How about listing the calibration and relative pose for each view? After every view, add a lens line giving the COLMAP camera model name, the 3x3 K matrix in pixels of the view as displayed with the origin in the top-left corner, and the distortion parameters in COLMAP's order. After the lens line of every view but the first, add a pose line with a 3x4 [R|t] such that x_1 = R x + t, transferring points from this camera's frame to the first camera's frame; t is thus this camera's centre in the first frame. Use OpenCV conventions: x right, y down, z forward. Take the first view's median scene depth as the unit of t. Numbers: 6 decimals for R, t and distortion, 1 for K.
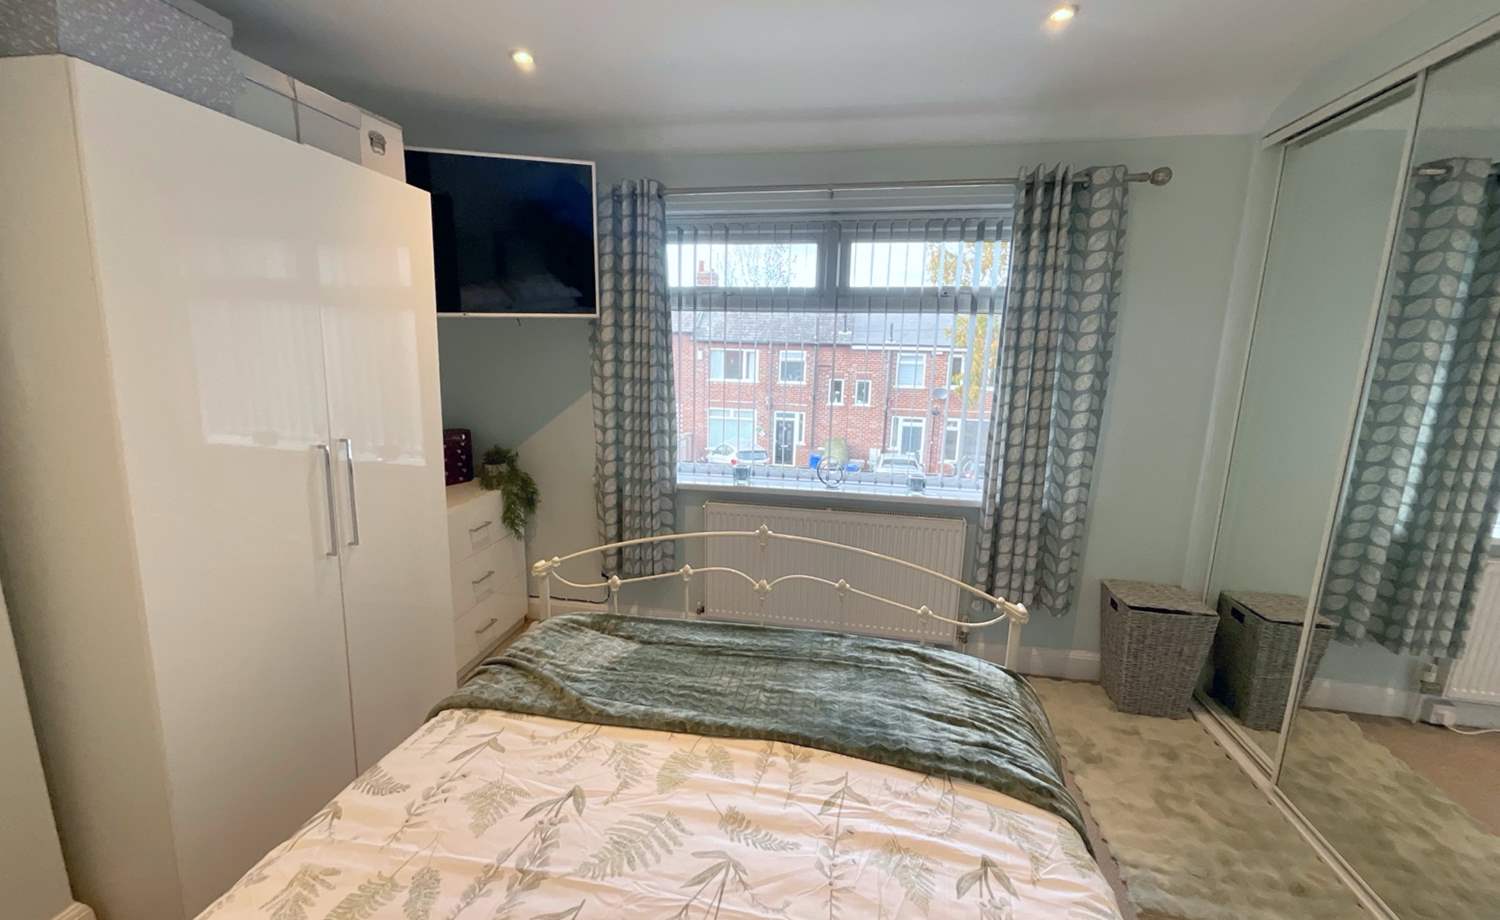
lens RADIAL K [[605.0, 0, 751.4], [0, 605.0, 451.4], [0, 0, 1]] dist [-0.000366, -0.001527]
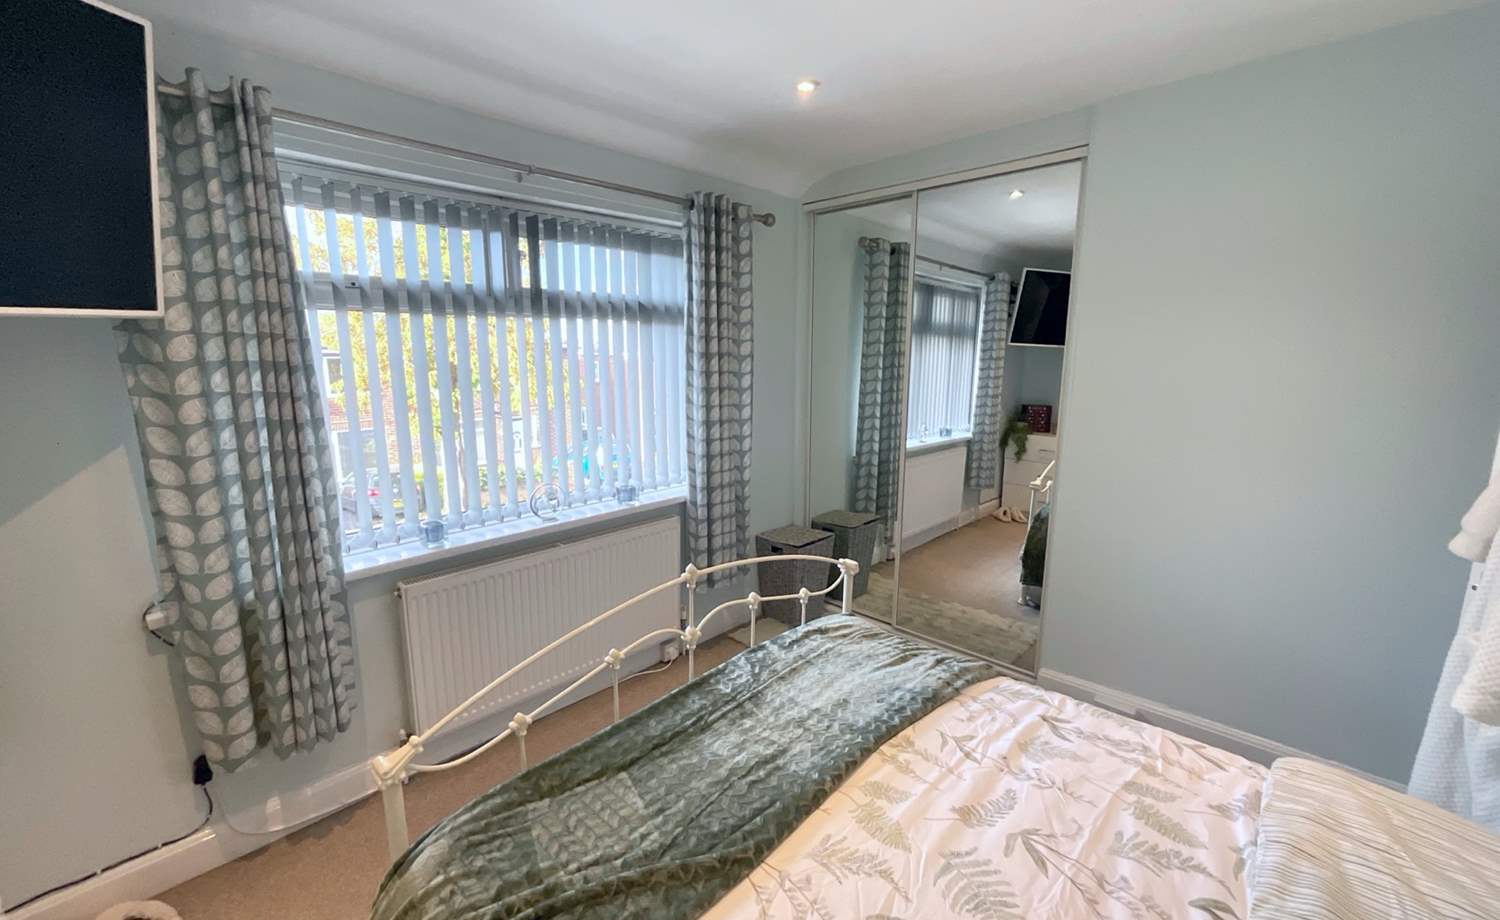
lens RADIAL K [[605.0, 0, 746.0], [0, 605.0, 453.8], [0, 0, 1]] dist [-0.000366, -0.001527]
pose [[0.550994, -0.163740, 0.818288, -0.505909], [0.154930, 0.983586, 0.092494, -0.086188], [-0.820001, 0.075814, 0.567319, 0.335733]]
